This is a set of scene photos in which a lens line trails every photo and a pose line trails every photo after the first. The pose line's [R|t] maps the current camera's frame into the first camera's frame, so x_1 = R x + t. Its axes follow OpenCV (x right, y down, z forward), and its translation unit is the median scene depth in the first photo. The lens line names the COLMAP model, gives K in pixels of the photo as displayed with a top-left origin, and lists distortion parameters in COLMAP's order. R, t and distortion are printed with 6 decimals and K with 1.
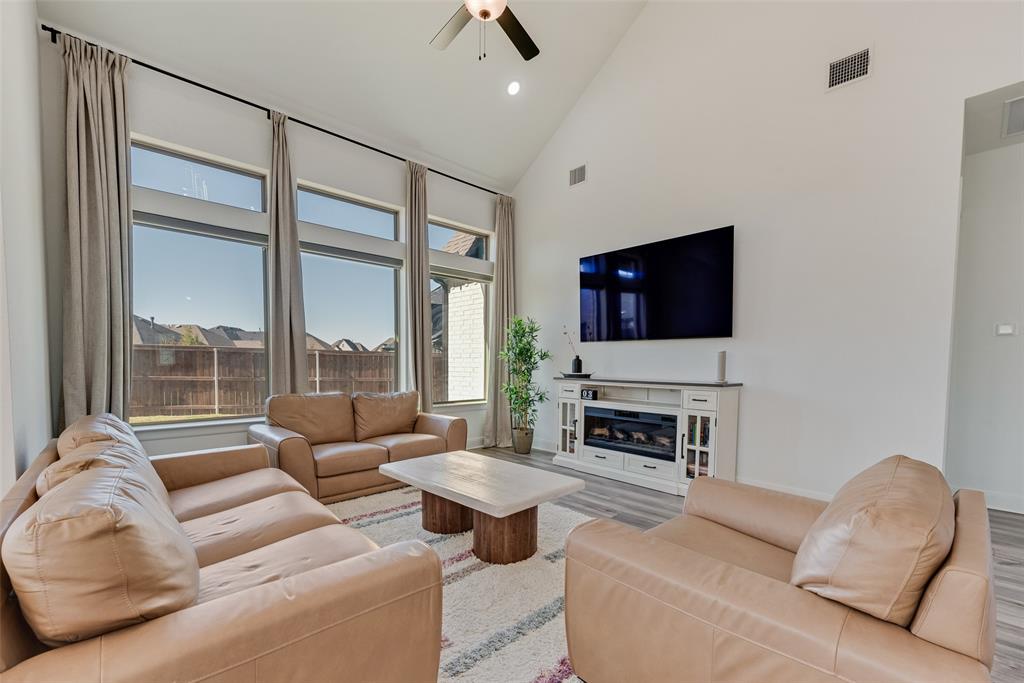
lens RADIAL K [[417.6, 0, 511.2], [0, 417.6, 377.9], [0, 0, 1]] dist [0.000648, 0.000058]
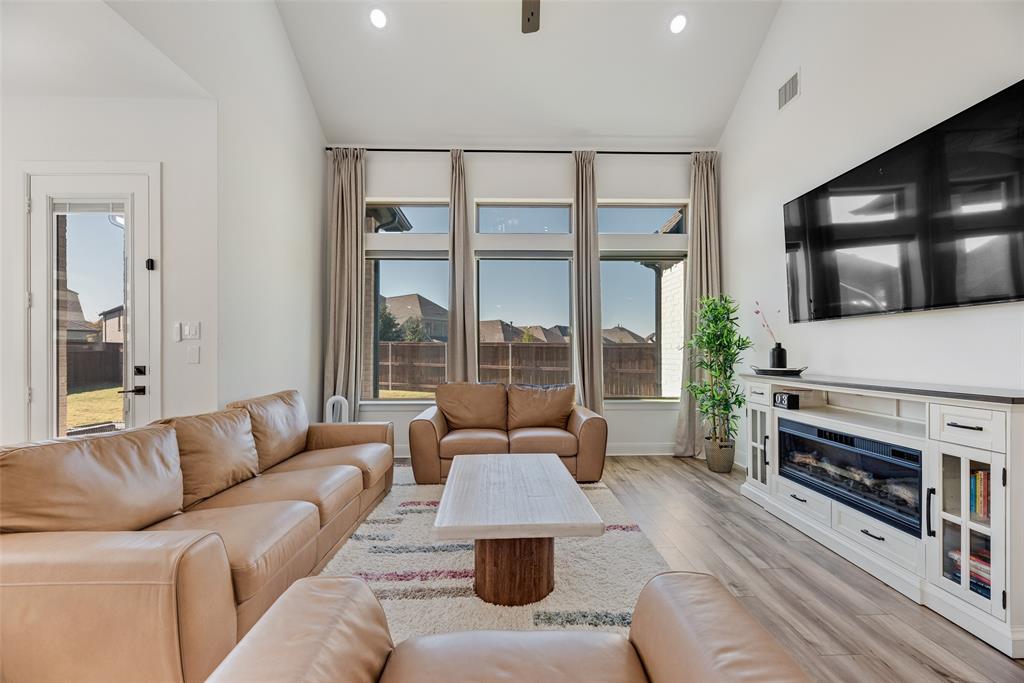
lens RADIAL K [[404.9, 0, 517.4], [0, 404.9, 347.8], [0, 0, 1]] dist [0.000115, -0.000046]
pose [[0.752852, -0.016843, -0.657974, 0.290209], [-0.017934, 0.998776, -0.046086, -0.006892], [0.657946, 0.046496, 0.751629, 0.219516]]
